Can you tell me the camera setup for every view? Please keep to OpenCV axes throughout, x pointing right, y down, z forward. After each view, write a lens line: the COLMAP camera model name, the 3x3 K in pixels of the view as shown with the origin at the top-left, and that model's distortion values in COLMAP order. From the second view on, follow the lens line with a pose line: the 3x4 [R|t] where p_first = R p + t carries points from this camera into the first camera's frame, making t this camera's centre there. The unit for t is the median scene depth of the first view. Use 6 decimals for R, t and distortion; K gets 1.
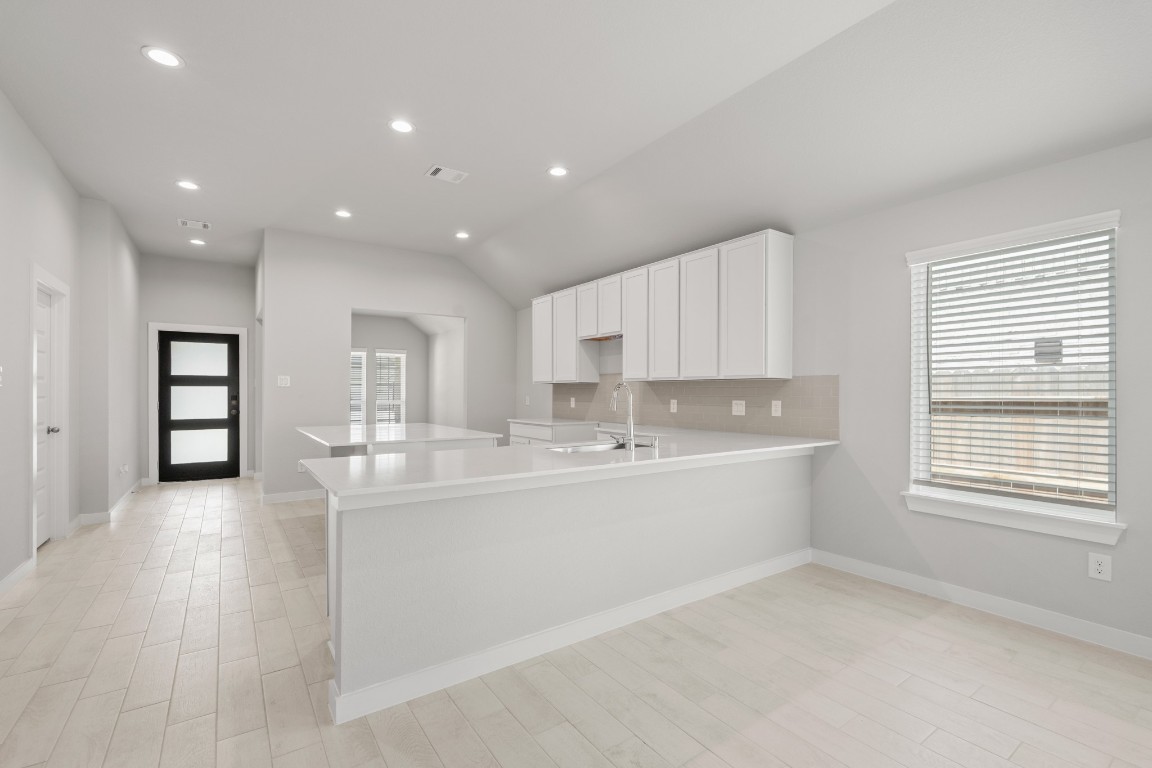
lens RADIAL K [[506.6, 0, 571.3], [0, 506.6, 386.9], [0, 0, 1]] dist [0.000809, 0.000366]
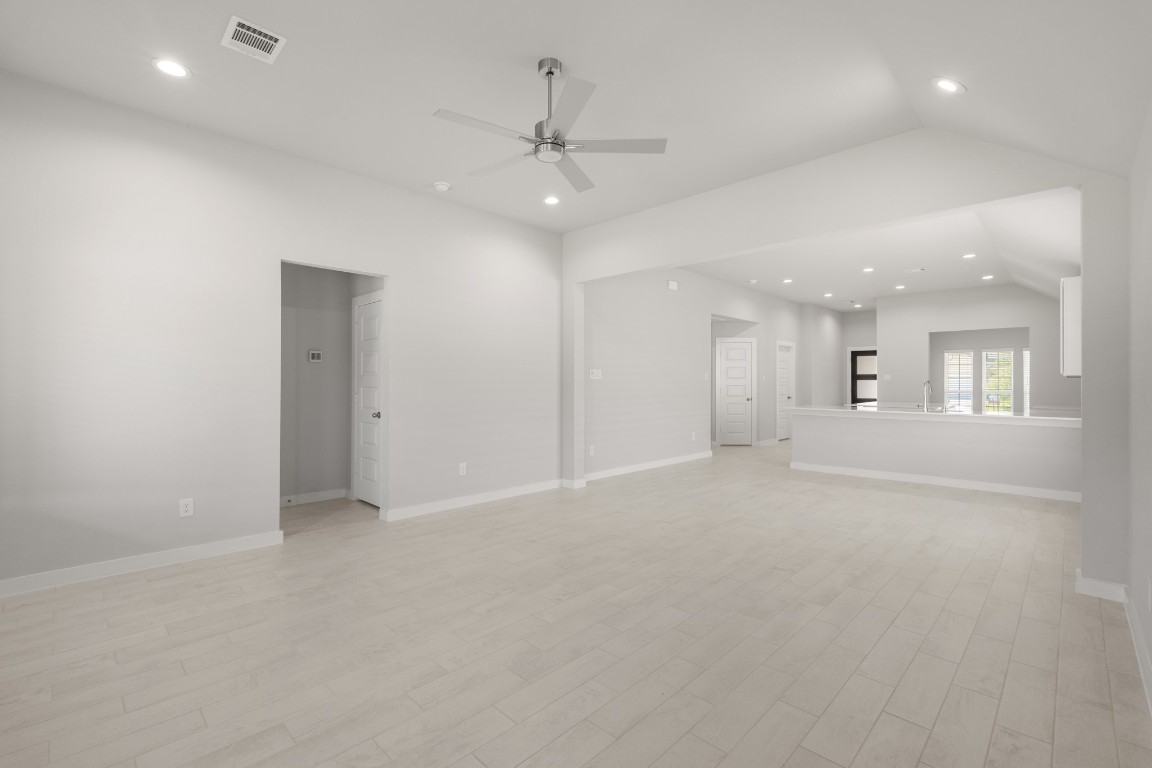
lens RADIAL K [[506.6, 0, 571.3], [0, 506.6, 386.9], [0, 0, 1]] dist [0.000809, 0.000366]
pose [[0.186088, 0.011518, -0.982466, 0.936822], [0.006336, 0.999896, 0.012922, -0.008589], [0.982513, -0.008630, 0.185996, -0.423847]]
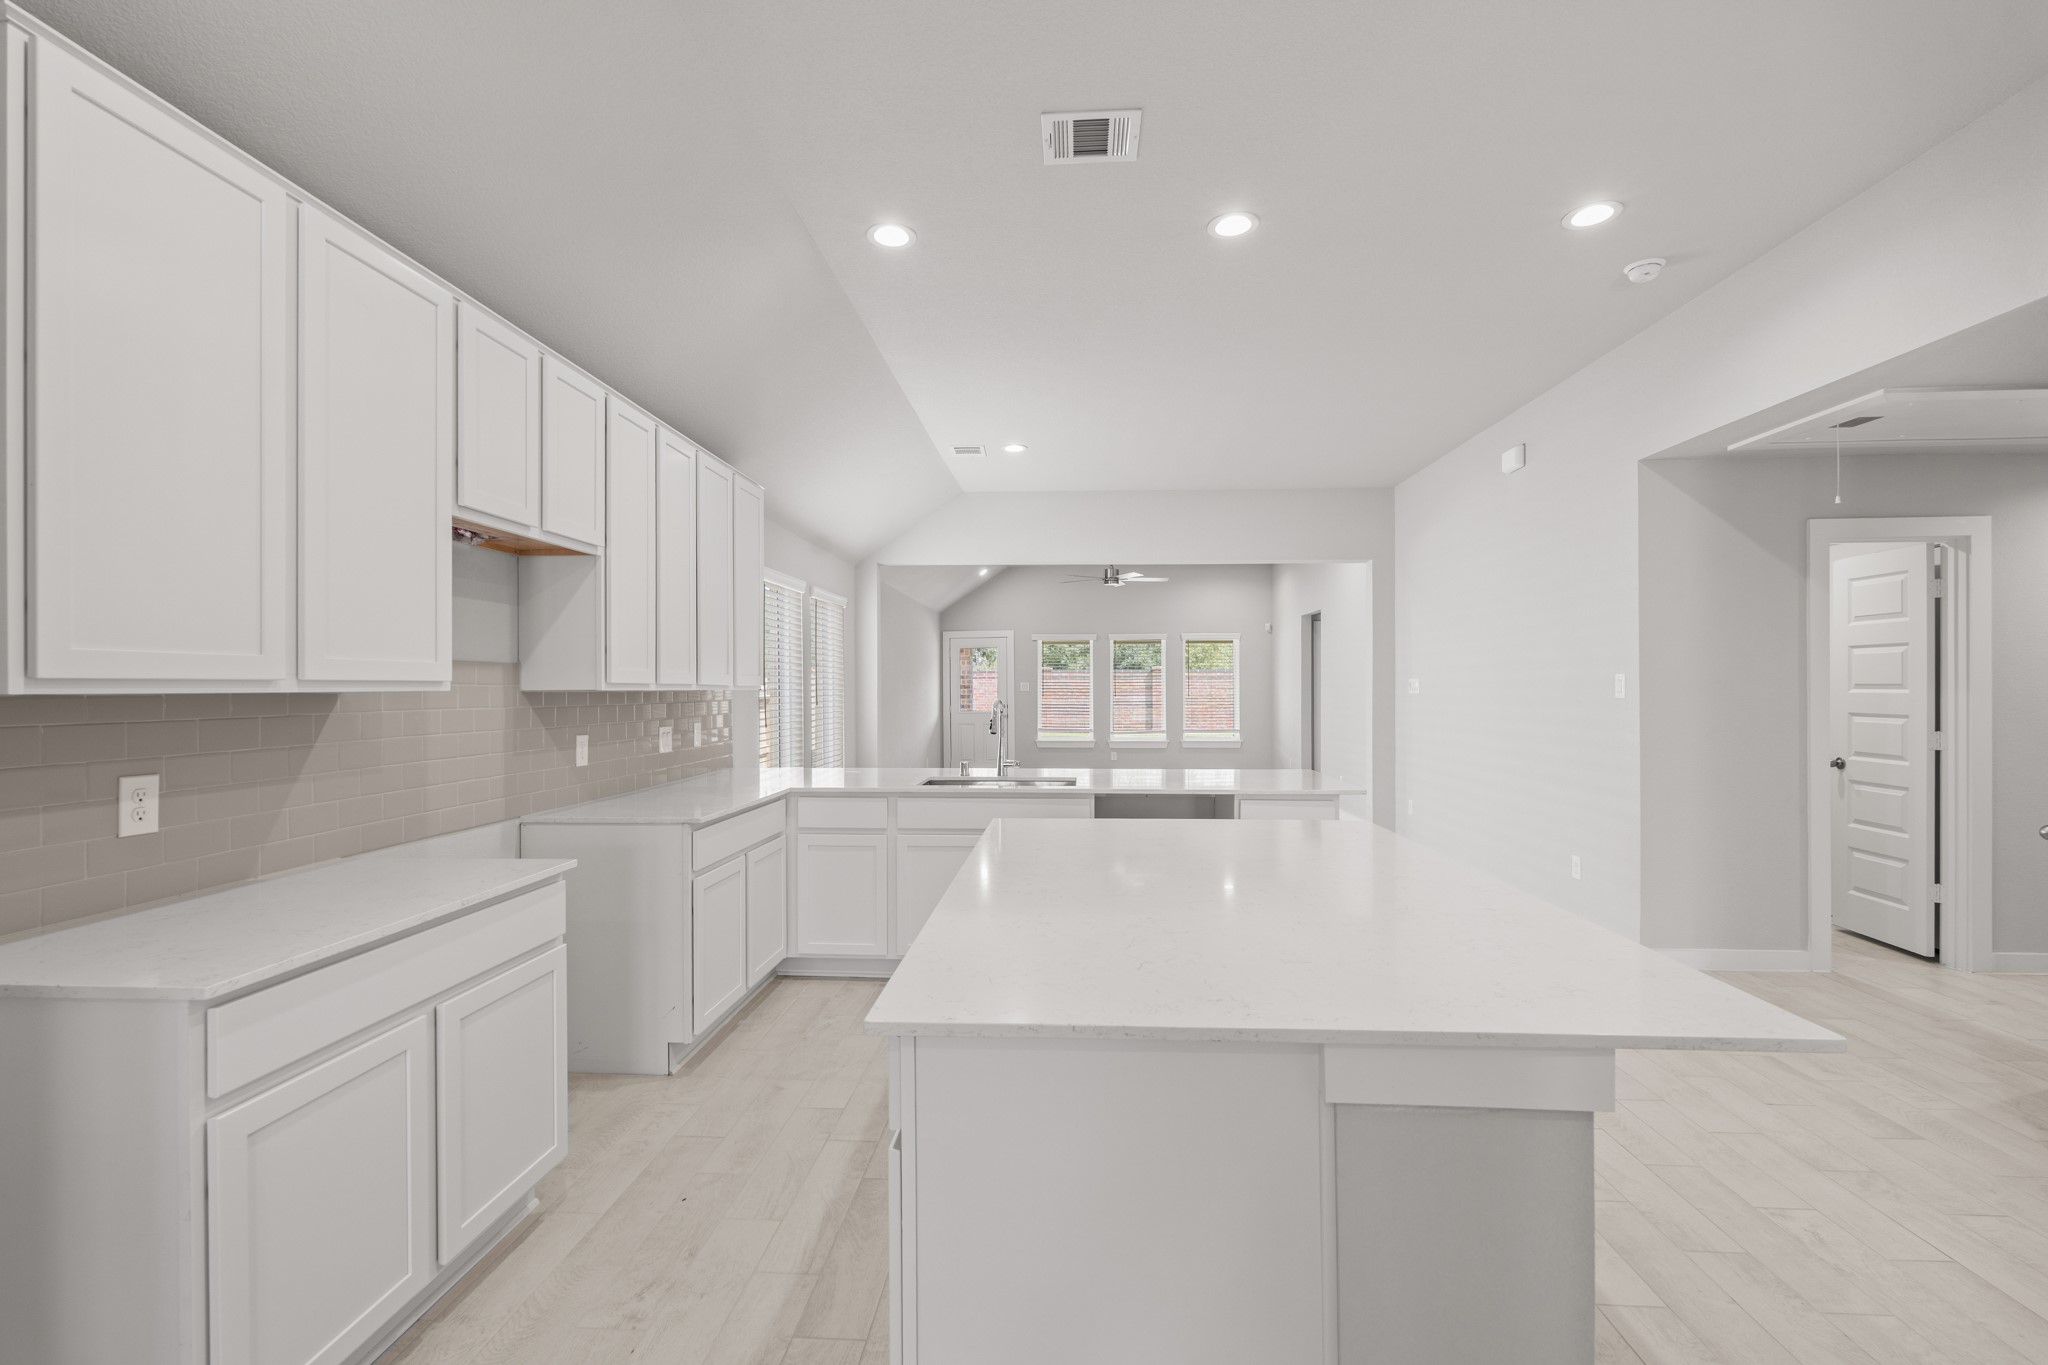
lens RADIAL K [[900.7, 0, 1015.6], [0, 900.7, 687.6], [0, 0, 1]] dist [0.000809, 0.000366]
pose [[-0.782887, 0.002146, 0.622161, -0.411090], [-0.003603, 0.999962, -0.007983, -0.007240], [-0.622154, -0.008492, -0.782849, 1.040160]]
